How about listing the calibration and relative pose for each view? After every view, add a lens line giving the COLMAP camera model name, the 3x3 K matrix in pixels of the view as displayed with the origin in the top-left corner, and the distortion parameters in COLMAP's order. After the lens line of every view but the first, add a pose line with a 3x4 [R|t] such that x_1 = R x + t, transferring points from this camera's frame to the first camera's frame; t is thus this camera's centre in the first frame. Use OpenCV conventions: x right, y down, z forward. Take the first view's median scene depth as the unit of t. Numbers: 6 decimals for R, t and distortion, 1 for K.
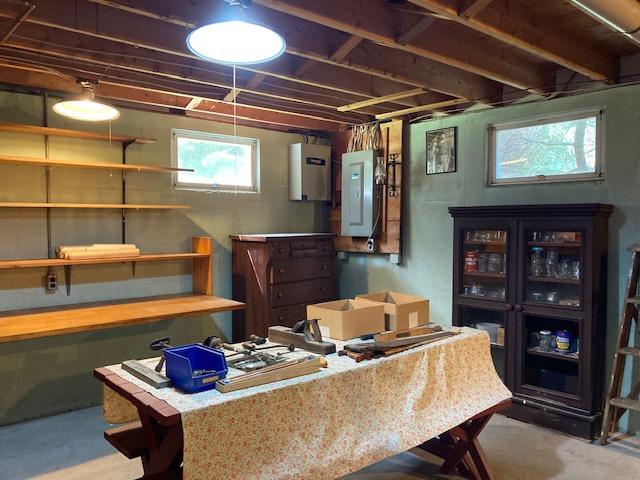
lens RADIAL K [[525.7, 0, 322.3], [0, 525.7, 239.7], [0, 0, 1]] dist [0.016773, -0.002852]
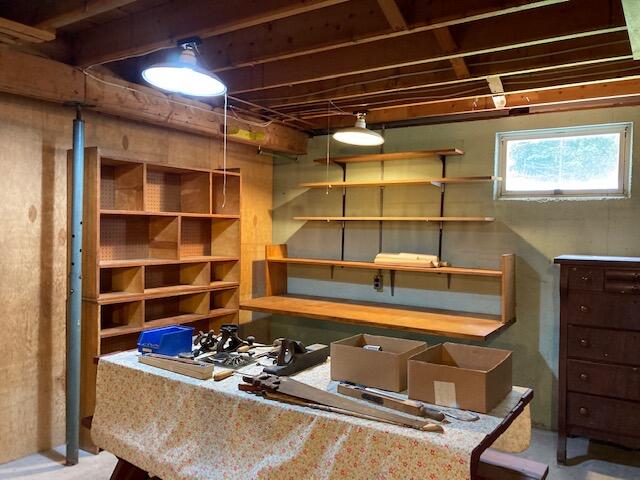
lens RADIAL K [[525.7, 0, 322.7], [0, 525.7, 240.4], [0, 0, 1]] dist [0.016773, -0.002852]
pose [[0.262501, 0.031186, -0.964428, 0.582227], [-0.054049, 0.998384, 0.017573, -0.028045], [0.963417, 0.047513, 0.263762, 0.533355]]
